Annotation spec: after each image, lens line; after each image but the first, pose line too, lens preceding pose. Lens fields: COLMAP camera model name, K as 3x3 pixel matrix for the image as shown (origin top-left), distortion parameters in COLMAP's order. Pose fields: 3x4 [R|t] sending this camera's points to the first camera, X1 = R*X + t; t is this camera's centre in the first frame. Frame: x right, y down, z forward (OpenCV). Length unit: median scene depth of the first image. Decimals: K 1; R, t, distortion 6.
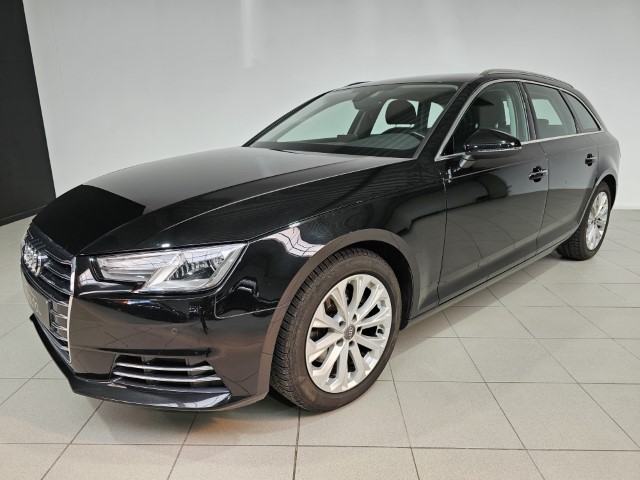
lens RADIAL K [[429.8, 0, 320.0], [0, 429.8, 240.0], [0, 0, 1]] dist [-0.005801, -0.004466]
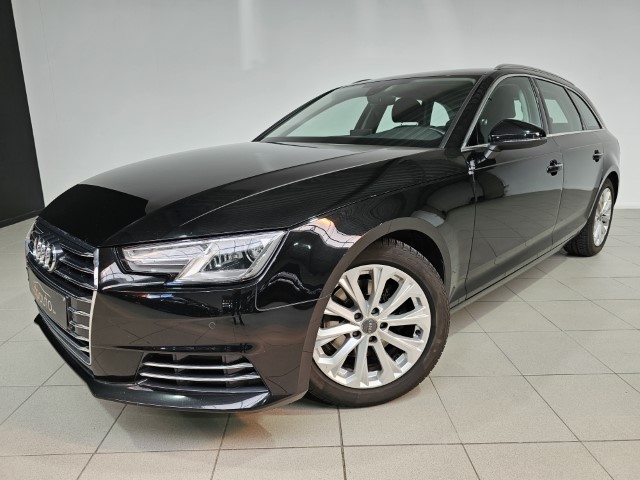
lens RADIAL K [[429.8, 0, 320.0], [0, 429.8, 240.0], [0, 0, 1]] dist [-0.005801, -0.004466]
pose [[0.998757, -0.011714, 0.048450, -0.105843], [0.012797, 0.999673, -0.022116, 0.036502], [-0.048175, 0.022709, 0.998581, 0.041390]]
